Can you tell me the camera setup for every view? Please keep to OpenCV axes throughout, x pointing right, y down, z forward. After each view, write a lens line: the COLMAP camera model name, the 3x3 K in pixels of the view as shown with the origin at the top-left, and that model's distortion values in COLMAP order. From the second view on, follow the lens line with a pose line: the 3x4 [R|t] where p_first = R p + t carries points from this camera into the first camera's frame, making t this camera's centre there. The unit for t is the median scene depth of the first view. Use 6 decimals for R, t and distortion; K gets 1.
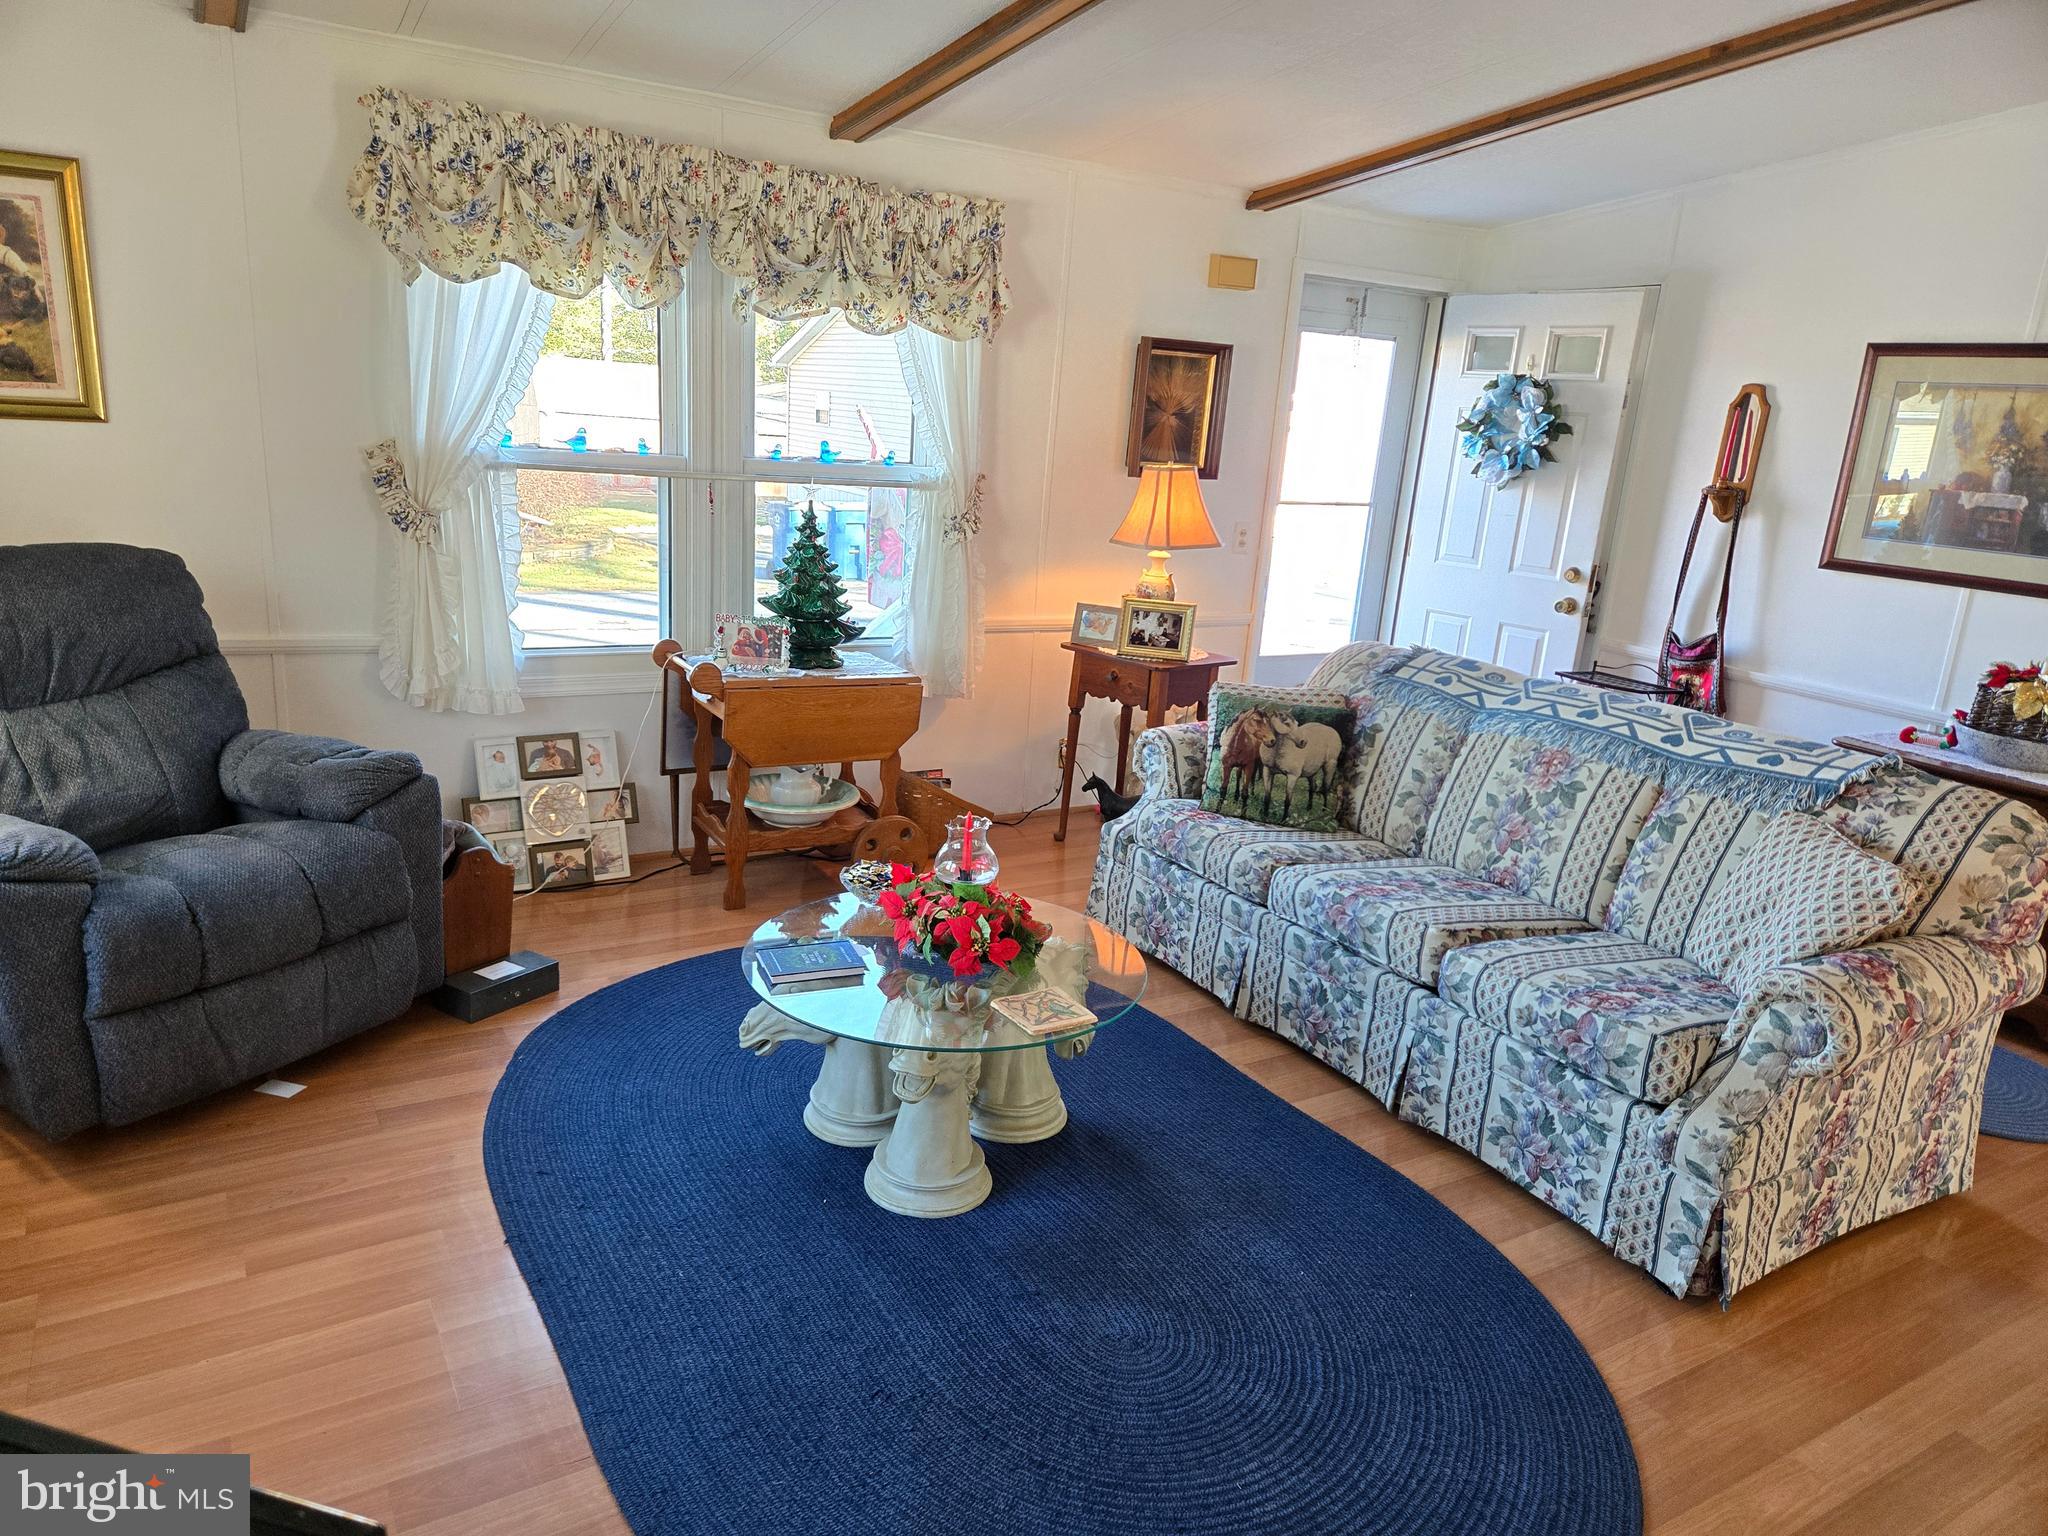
lens RADIAL K [[1348.2, 0, 1021.0], [0, 1348.2, 789.3], [0, 0, 1]] dist [0.024838, -0.016669]
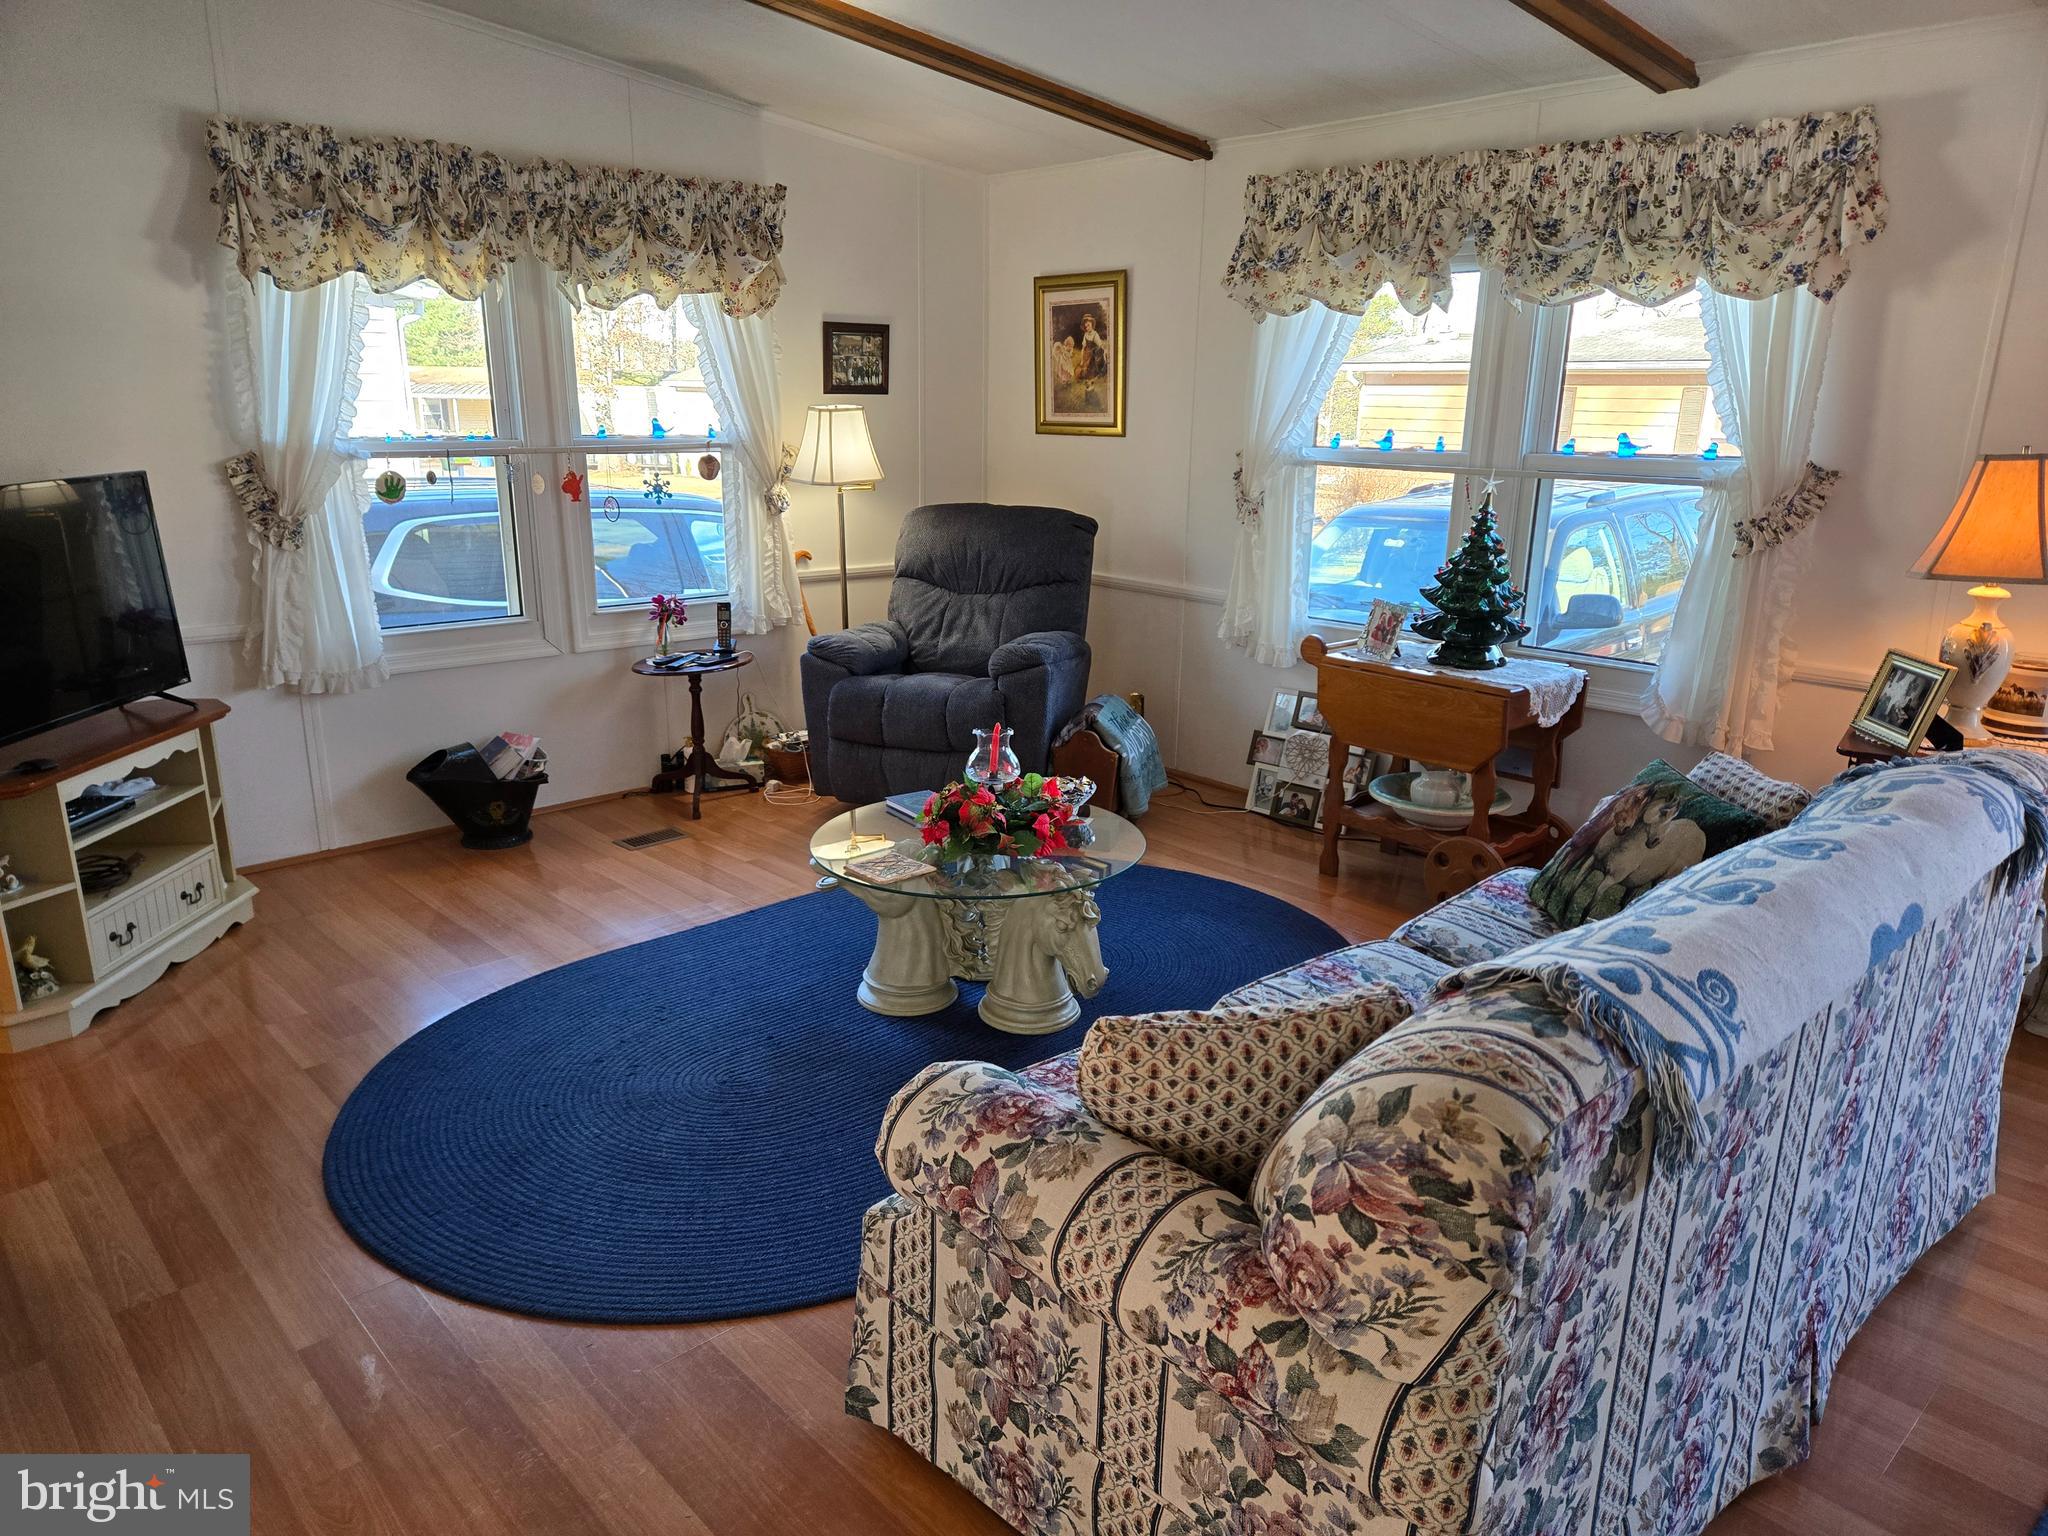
lens RADIAL K [[1348.2, 0, 1017.1], [0, 1348.2, 772.1], [0, 0, 1]] dist [0.024838, -0.016669]
pose [[0.227217, 0.194986, -0.954124, 0.741020], [-0.252603, 0.958017, 0.135626, -0.070936], [0.940513, 0.210198, 0.266932, 0.482574]]
